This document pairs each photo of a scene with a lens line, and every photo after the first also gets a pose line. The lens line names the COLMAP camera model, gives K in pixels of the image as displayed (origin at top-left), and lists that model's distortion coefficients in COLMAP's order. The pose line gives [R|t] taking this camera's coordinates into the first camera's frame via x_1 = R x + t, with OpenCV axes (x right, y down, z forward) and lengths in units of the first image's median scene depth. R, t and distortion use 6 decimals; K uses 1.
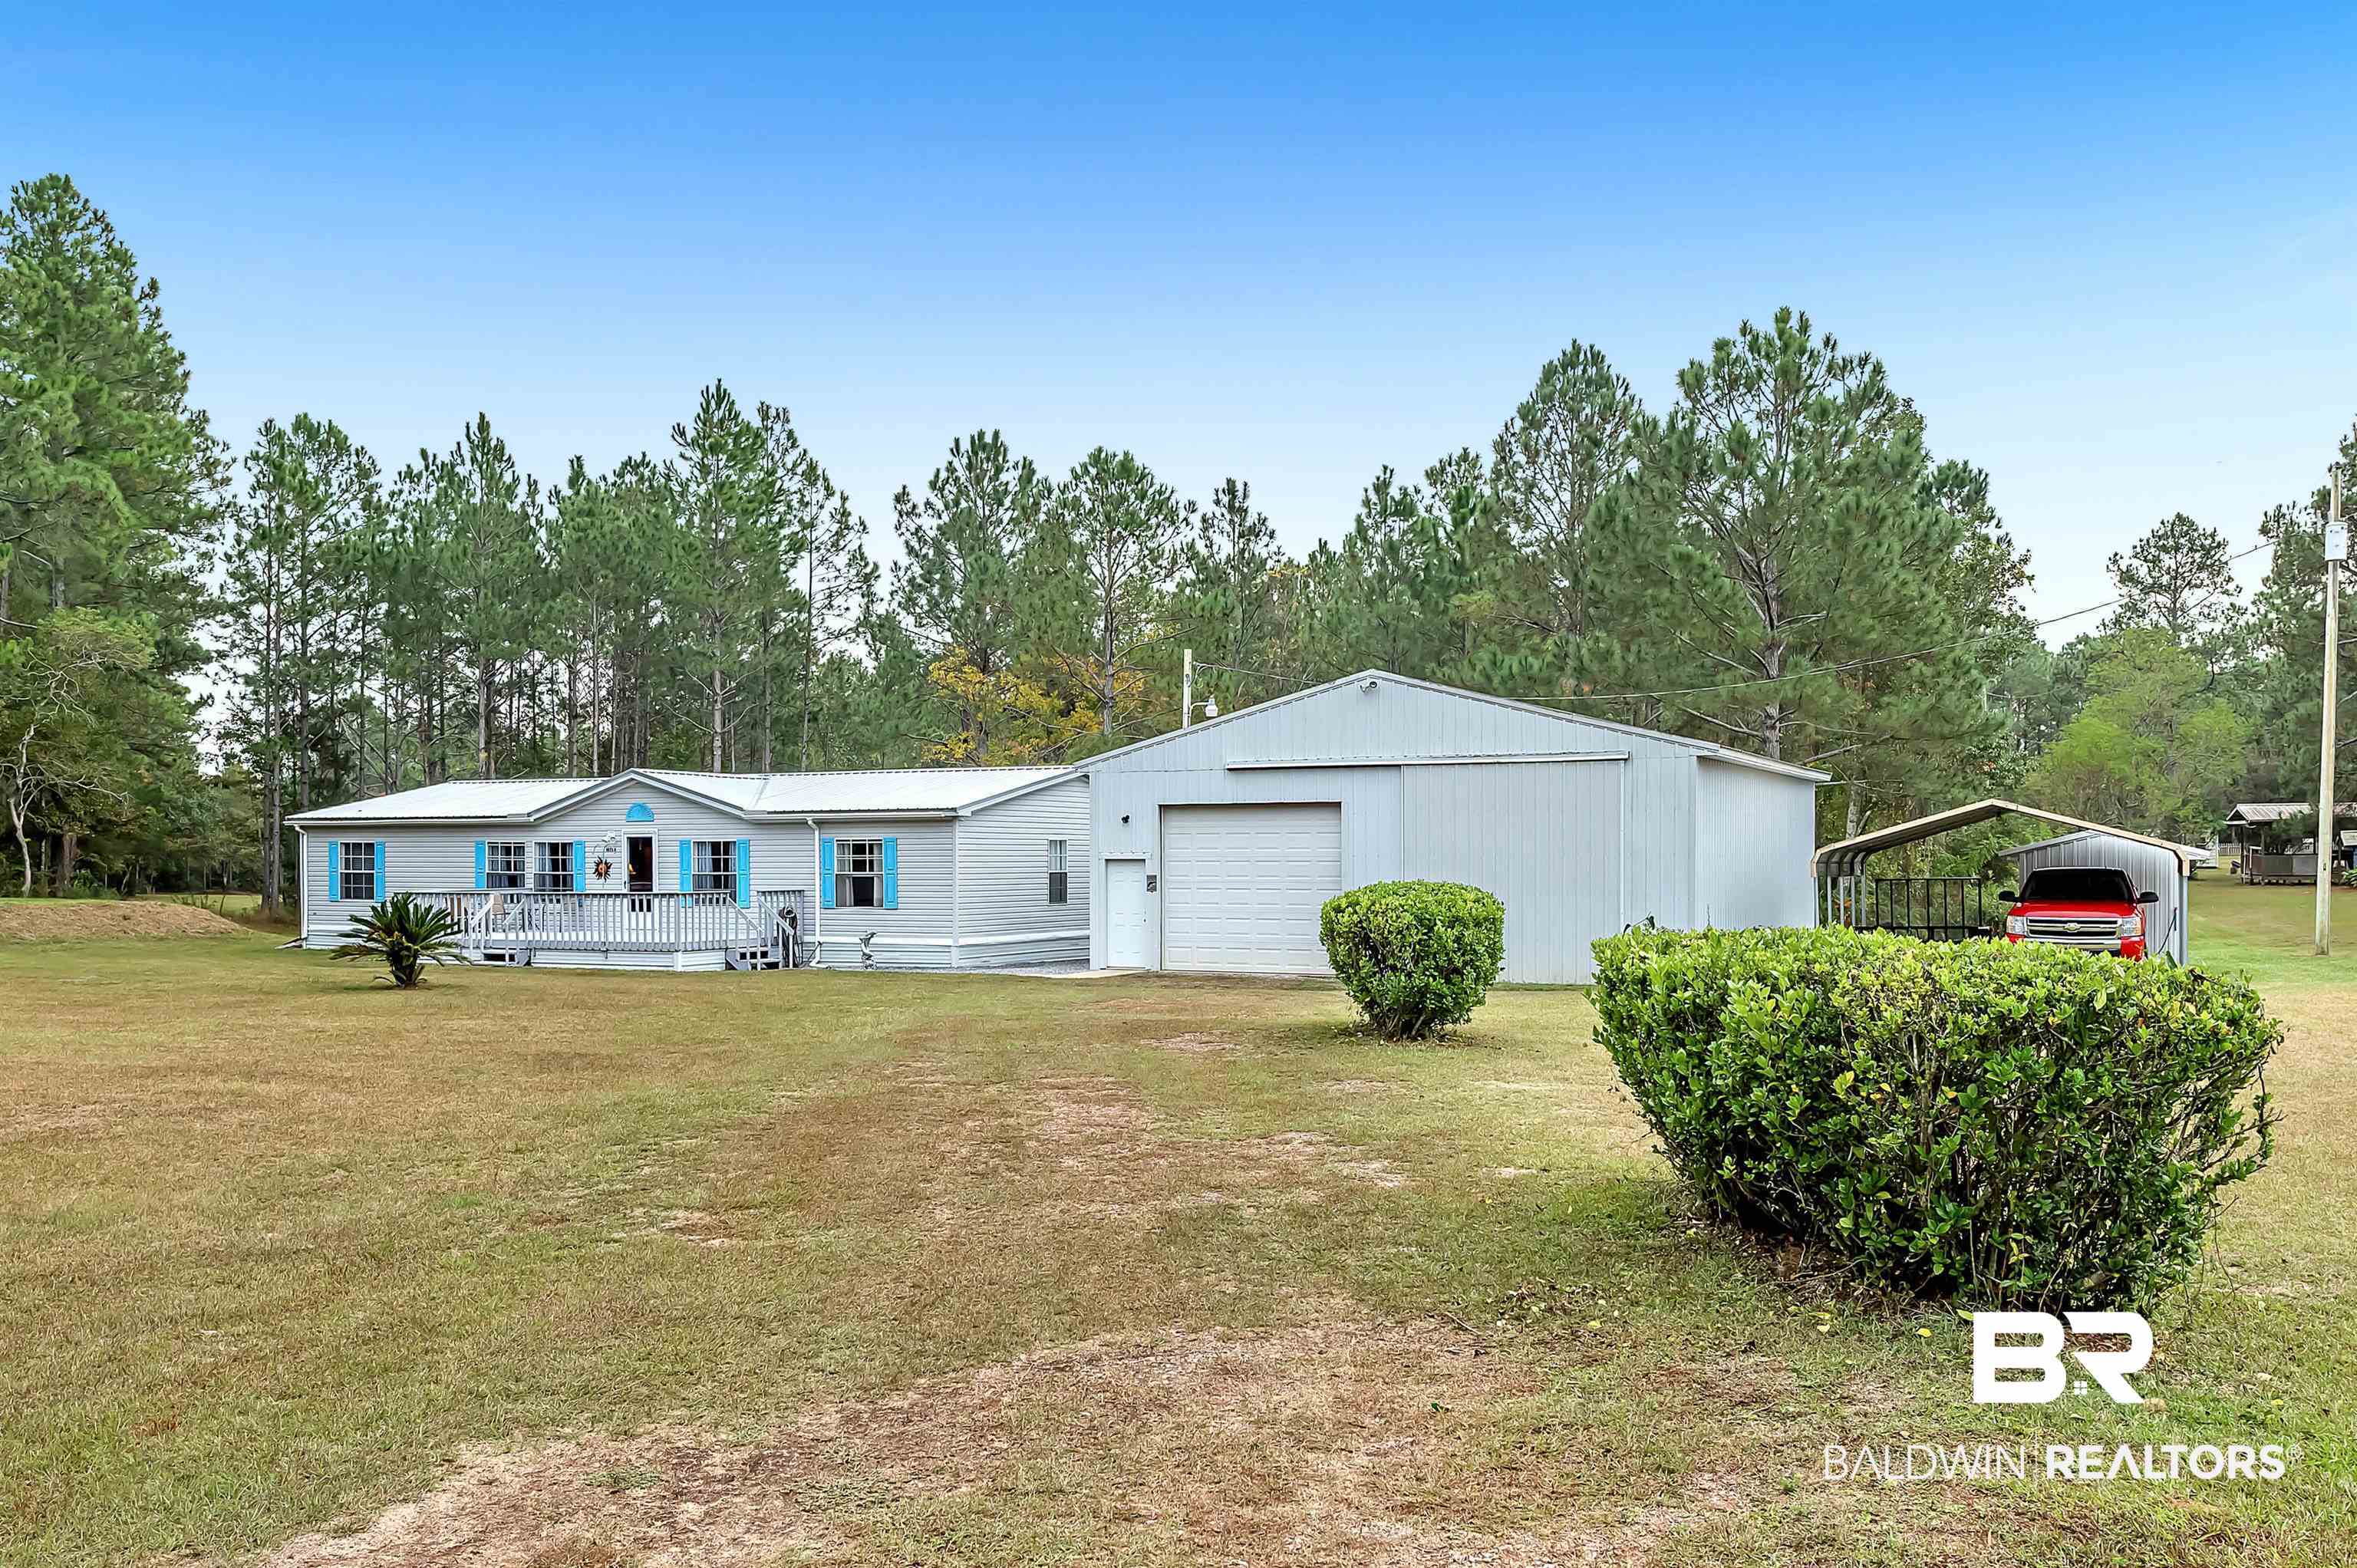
lens RADIAL K [[1949.8, 0, 1181.0], [0, 1949.8, 887.5], [0, 0, 1]] dist [-0.003188, 0.002483]
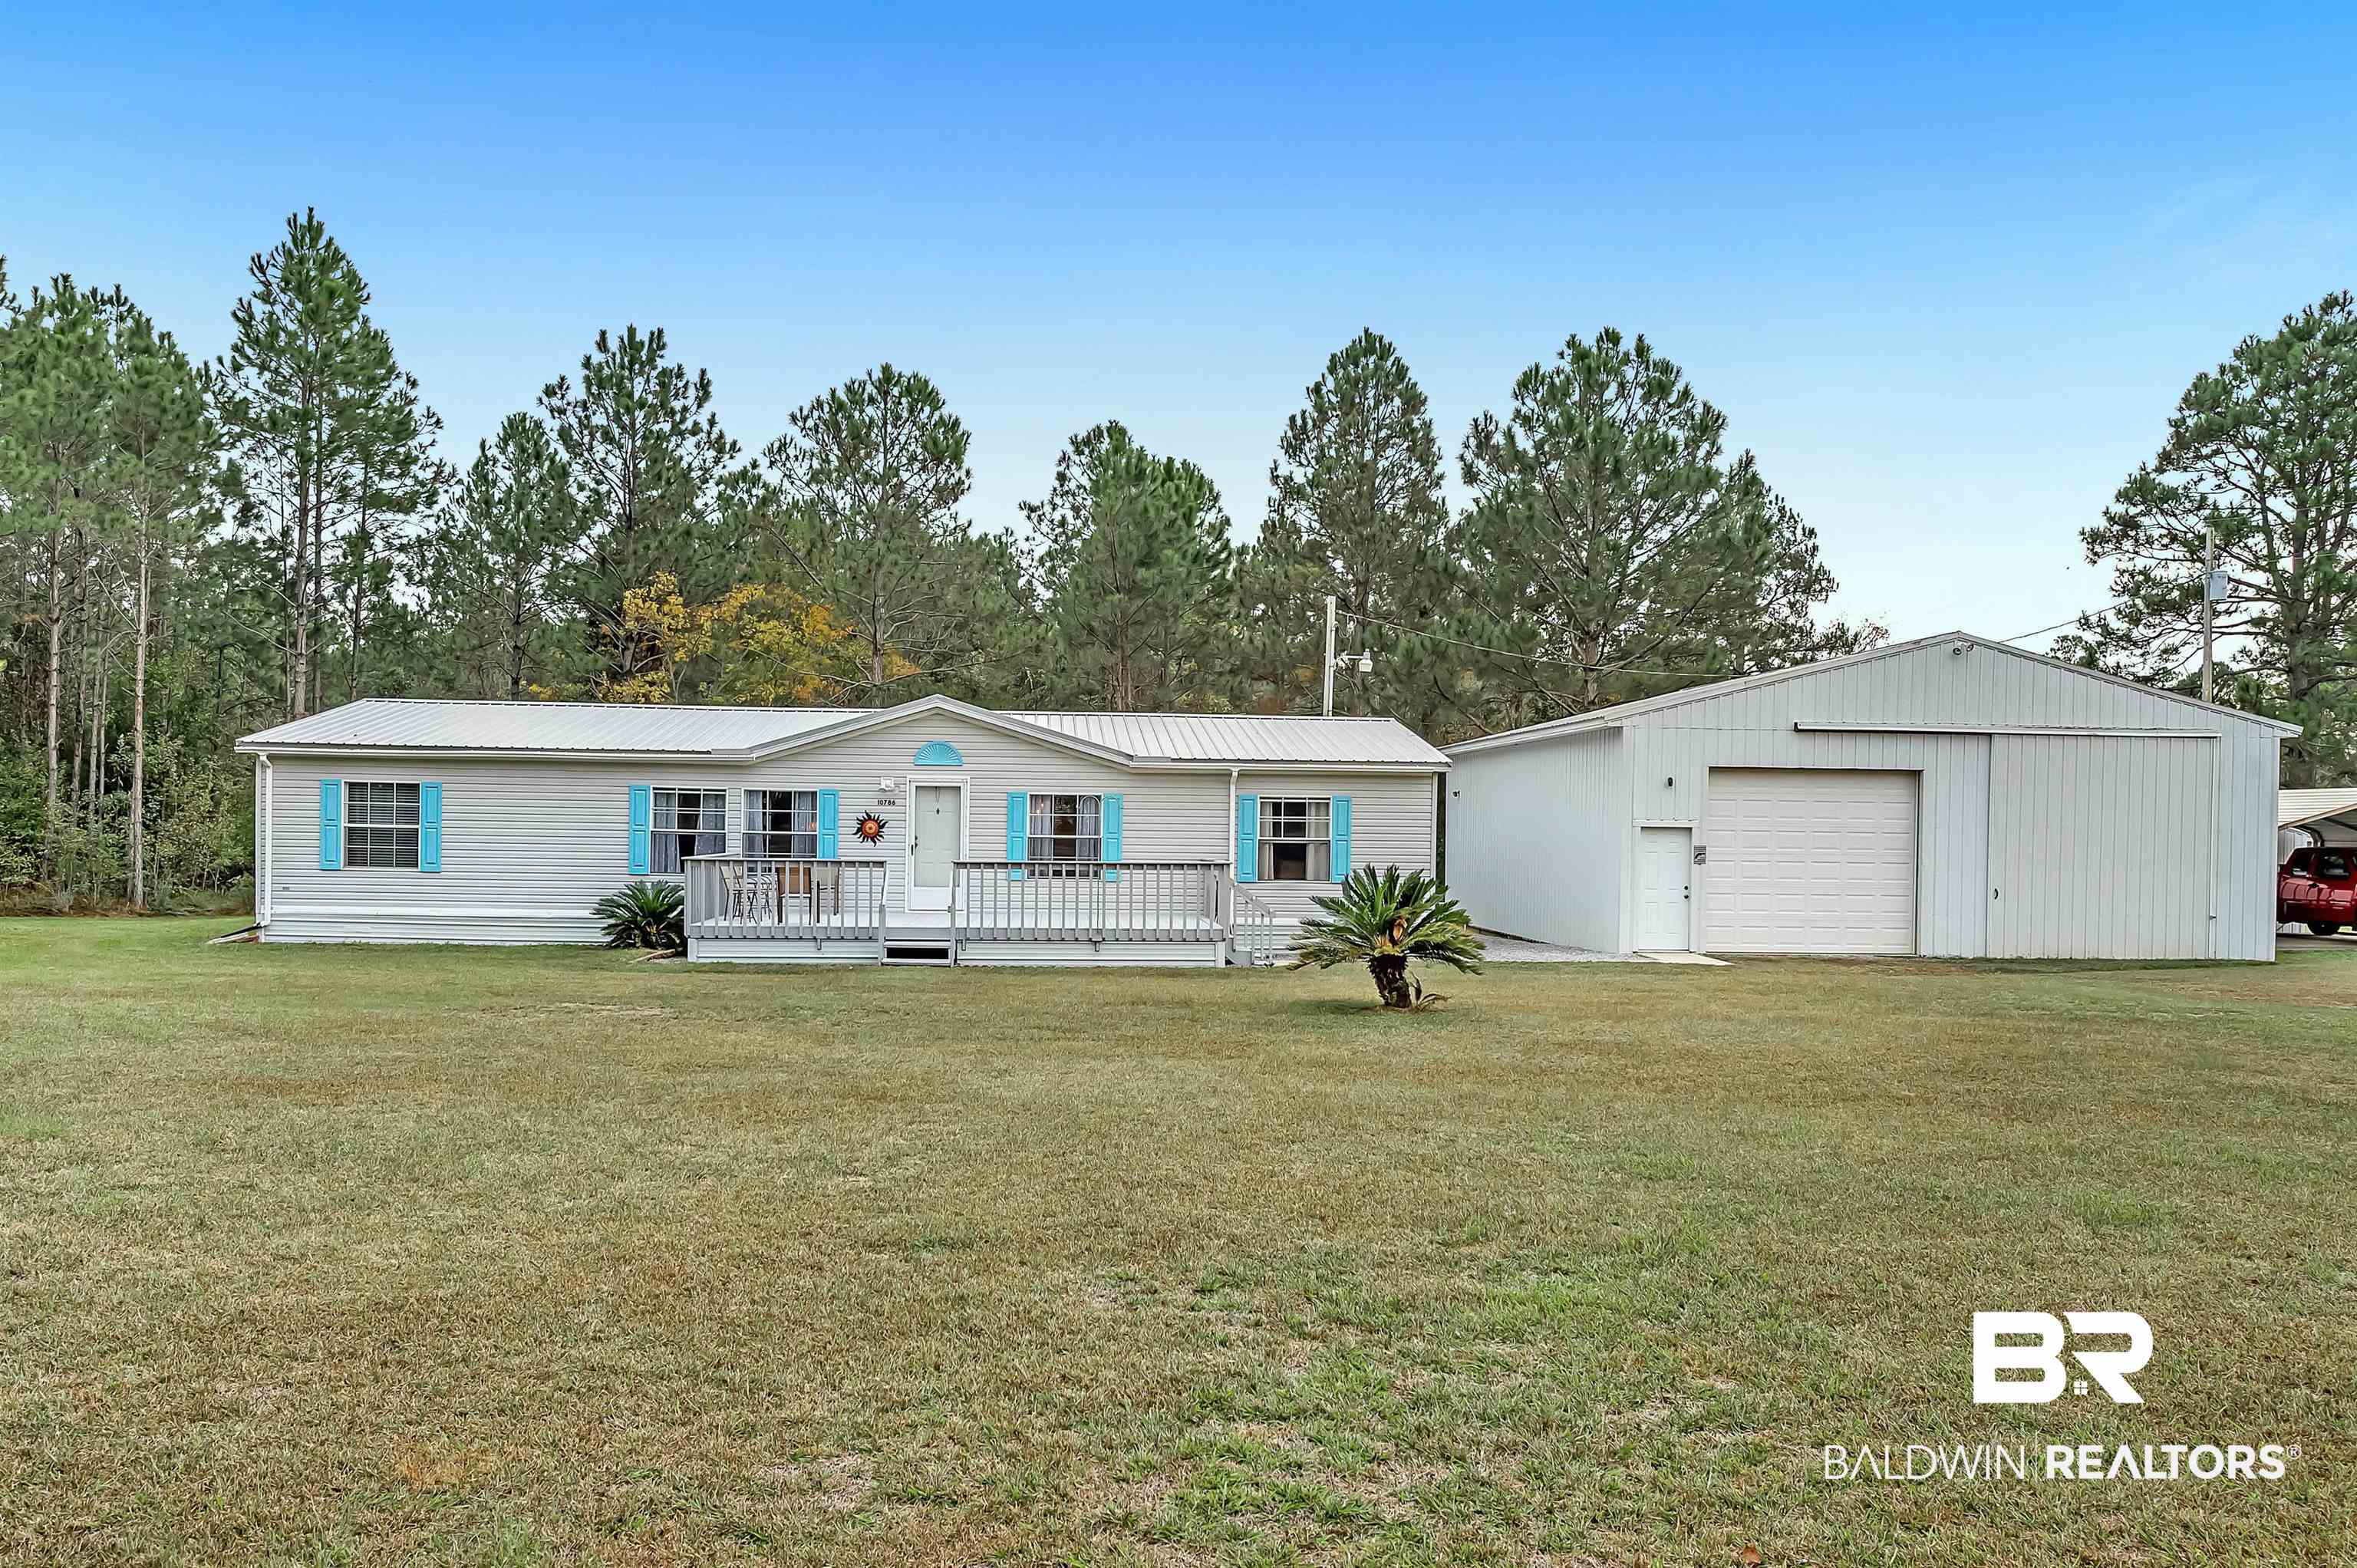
lens RADIAL K [[1752.7, 0, 1177.8], [0, 1752.7, 879.7], [0, 0, 1]] dist [-0.005250, -0.001029]
pose [[0.860736, 0.000263, 0.509051, -0.487161], [-0.007897, 0.999886, 0.012836, 0.000490], [-0.508990, -0.015068, 0.860641, 0.336836]]
